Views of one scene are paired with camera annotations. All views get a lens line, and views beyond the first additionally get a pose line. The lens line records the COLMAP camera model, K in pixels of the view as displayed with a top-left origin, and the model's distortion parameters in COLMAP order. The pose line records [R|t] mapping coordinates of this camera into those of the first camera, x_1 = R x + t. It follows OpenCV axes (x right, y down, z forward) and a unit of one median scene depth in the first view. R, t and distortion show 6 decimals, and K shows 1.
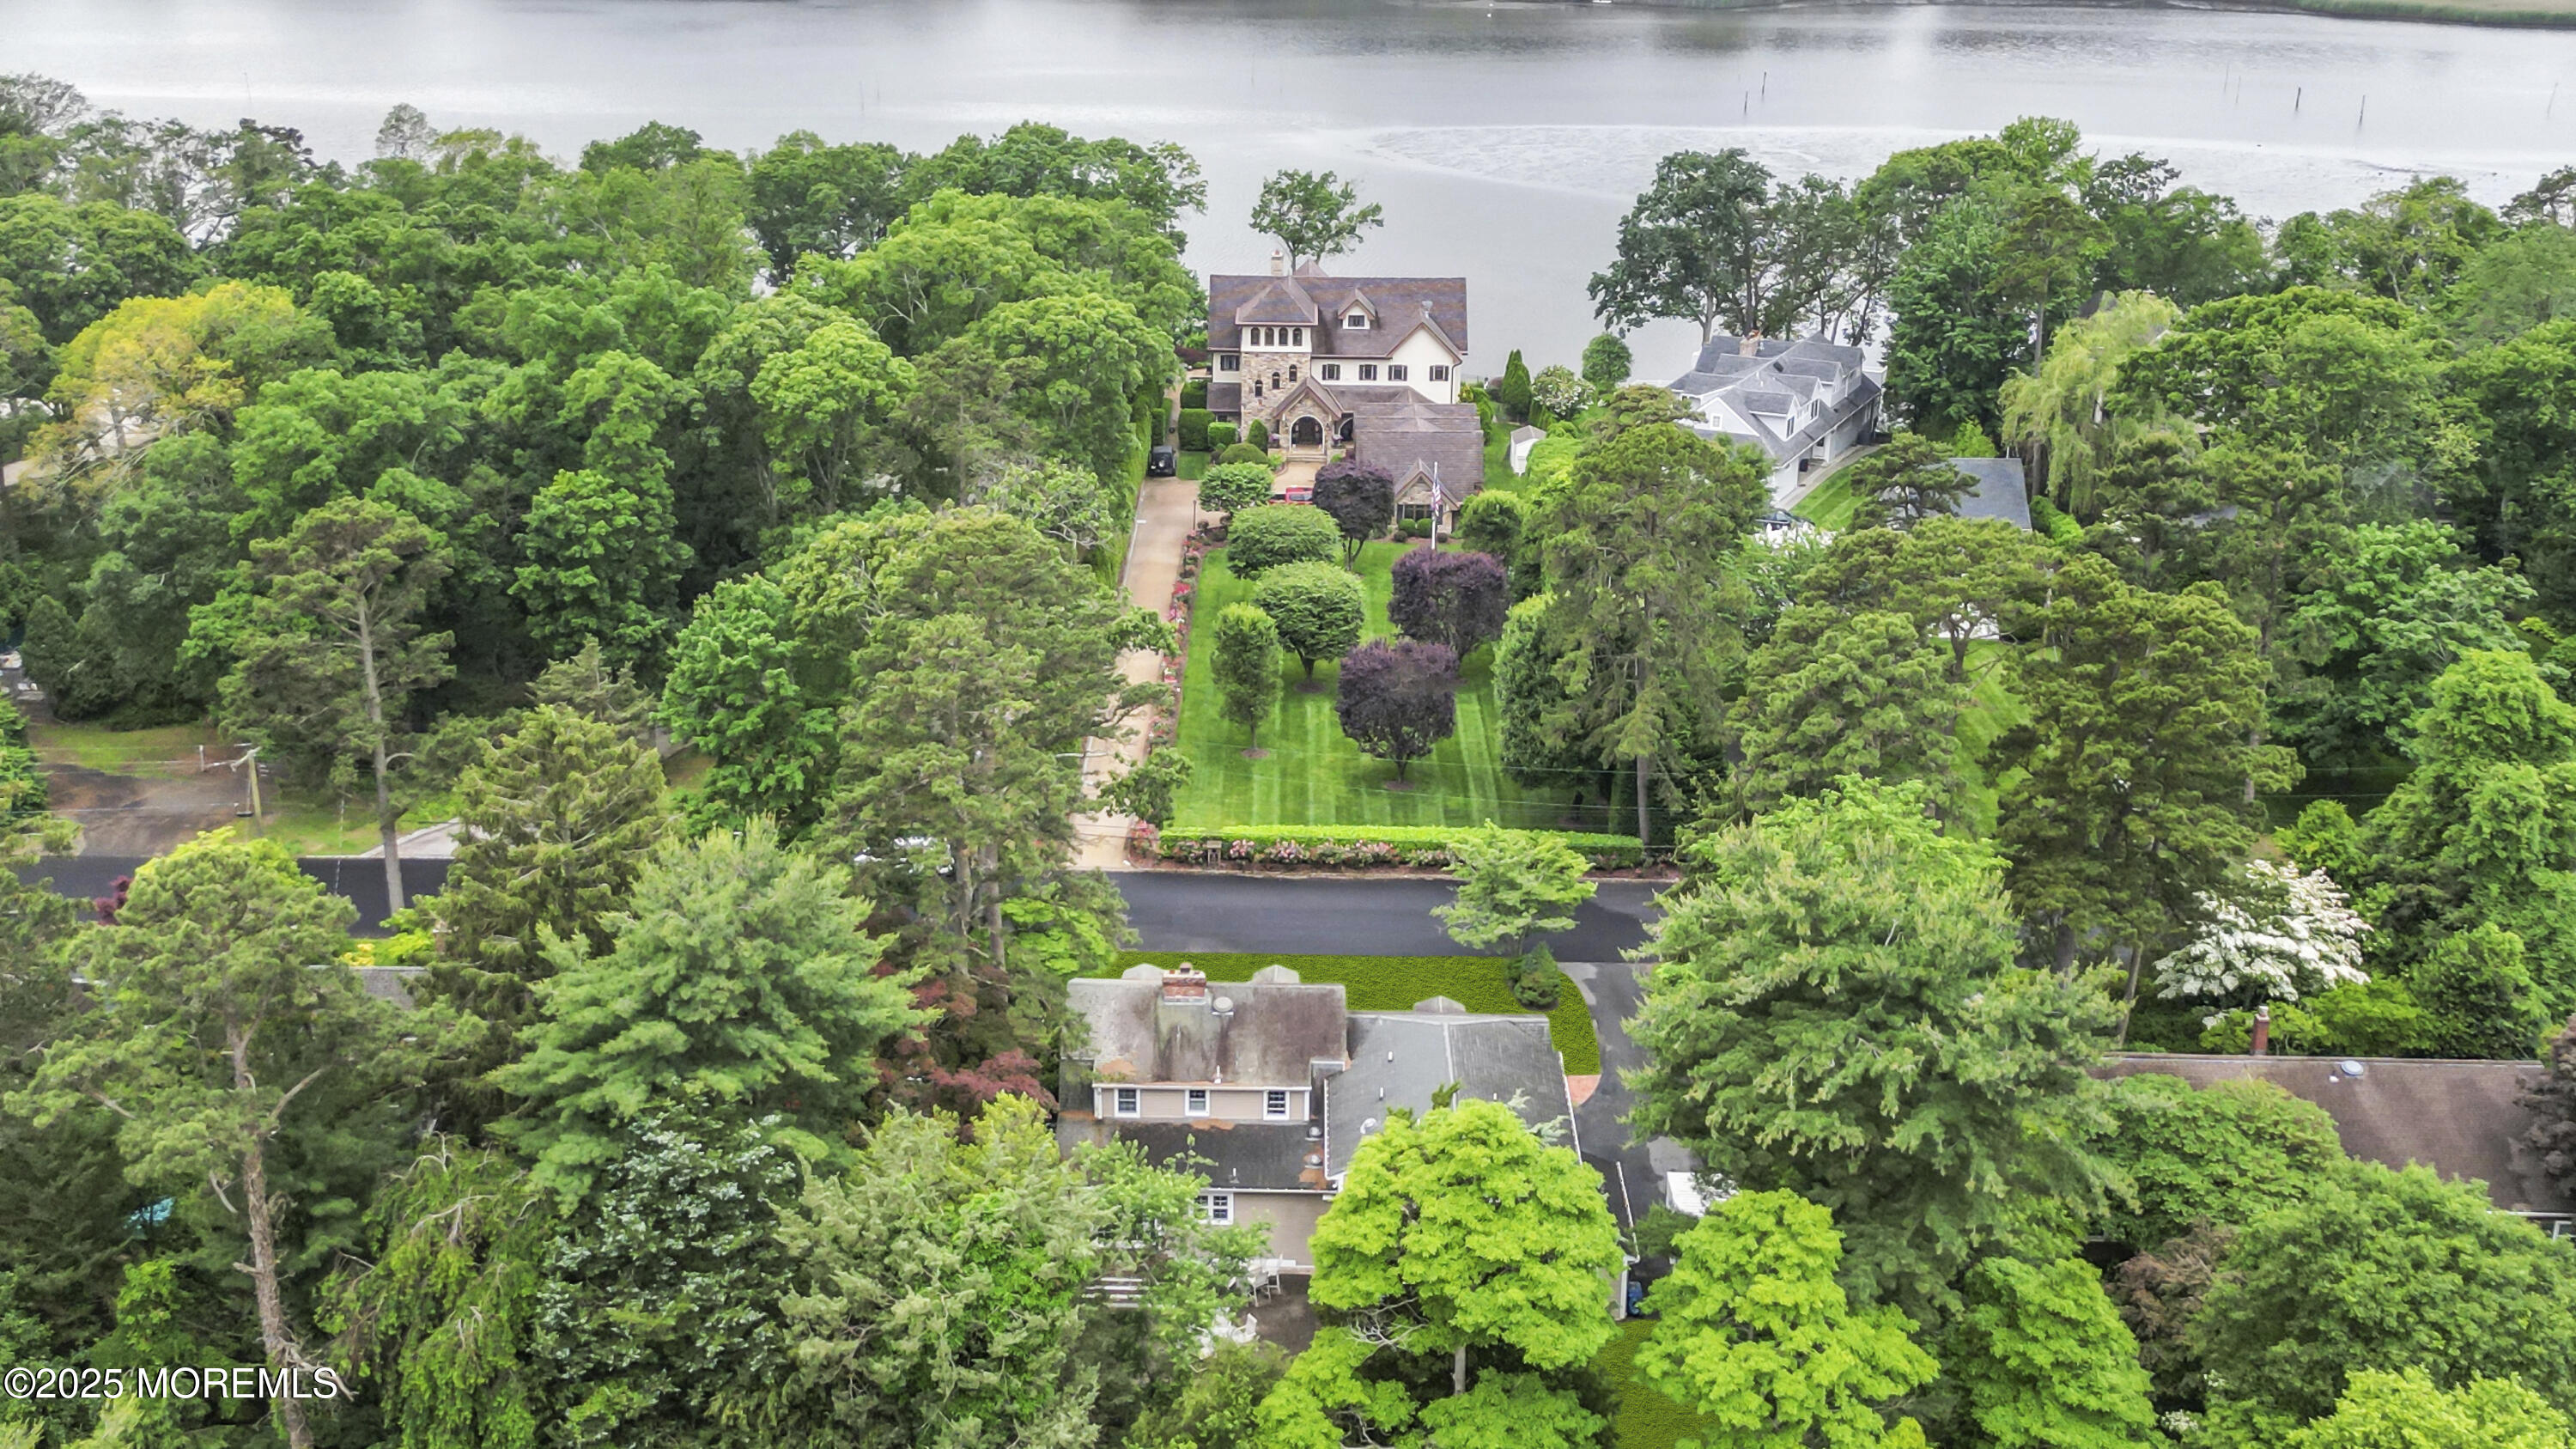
lens RADIAL K [[2764.0, 0, 1288.0], [0, 2764.0, 724.5], [0, 0, 1]] dist [0.188075, -0.477170]
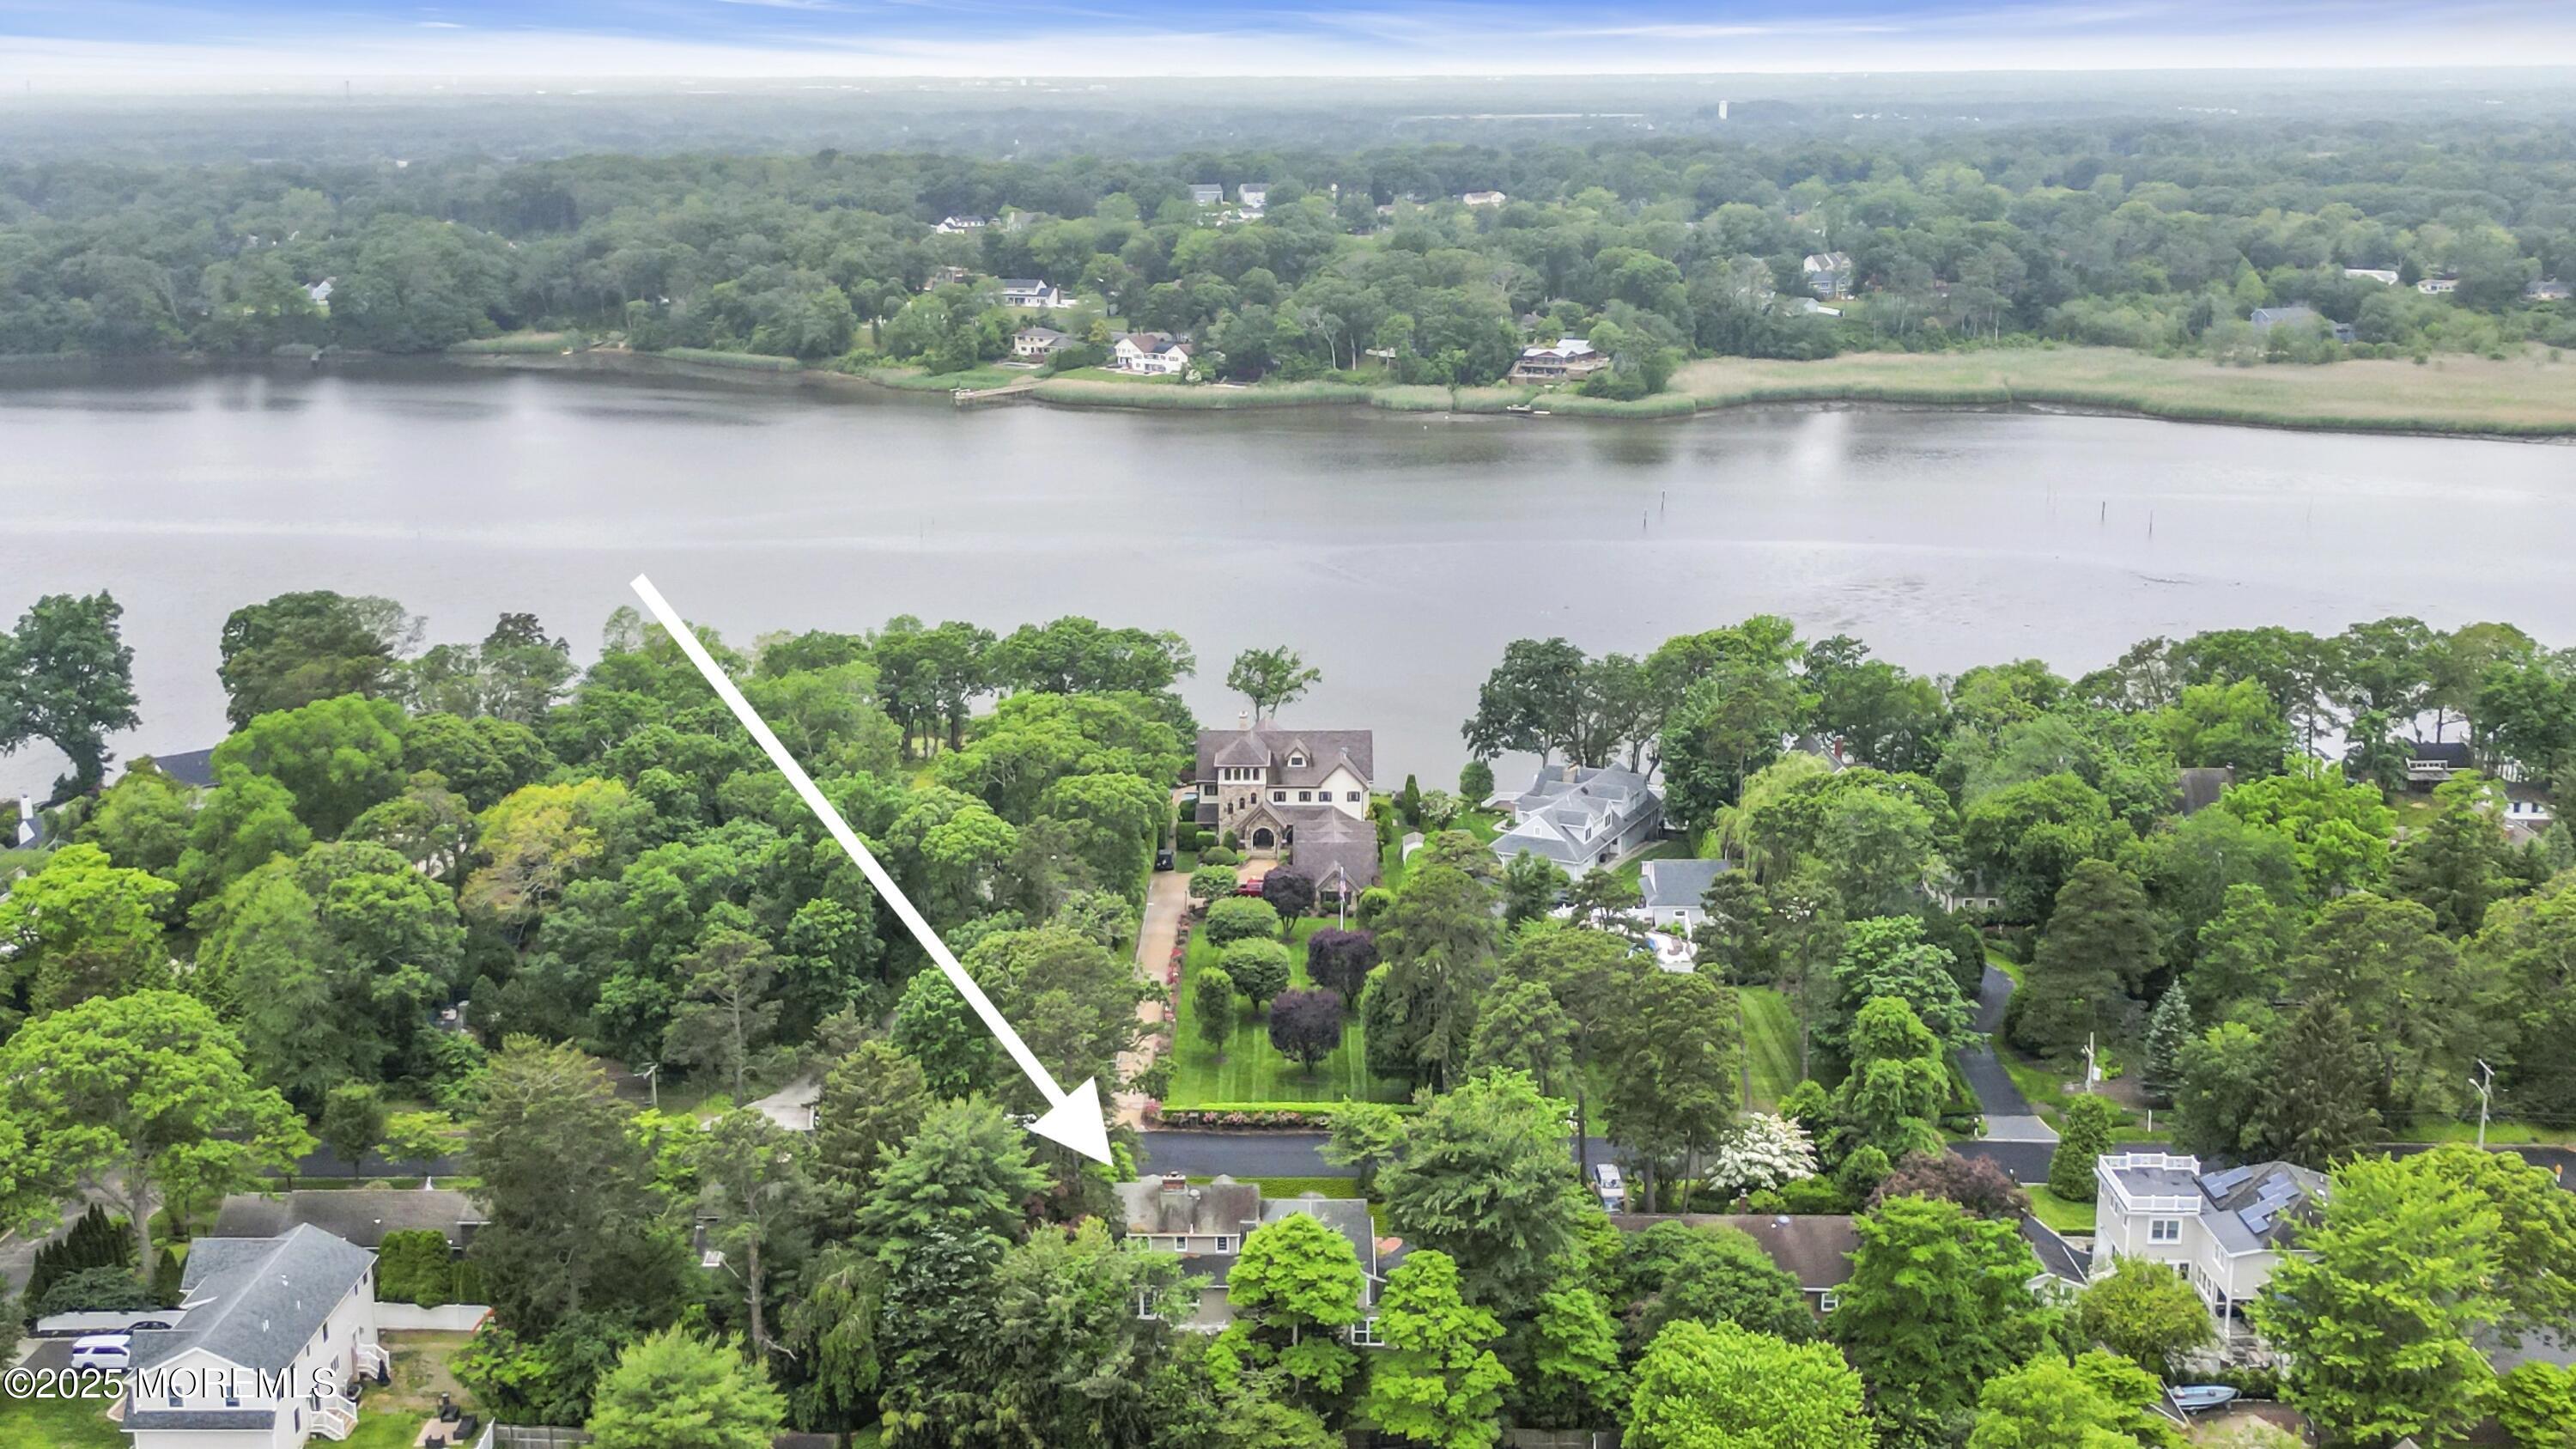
lens RADIAL K [[2764.0, 0, 1288.0], [0, 2764.0, 724.5], [0, 0, 1]] dist [0.188075, -0.477170]
pose [[0.999923, -0.012114, -0.002685, 0.039543], [0.011742, 0.993774, -0.110797, -0.005360], [0.004011, 0.110757, 0.993839, -0.741638]]
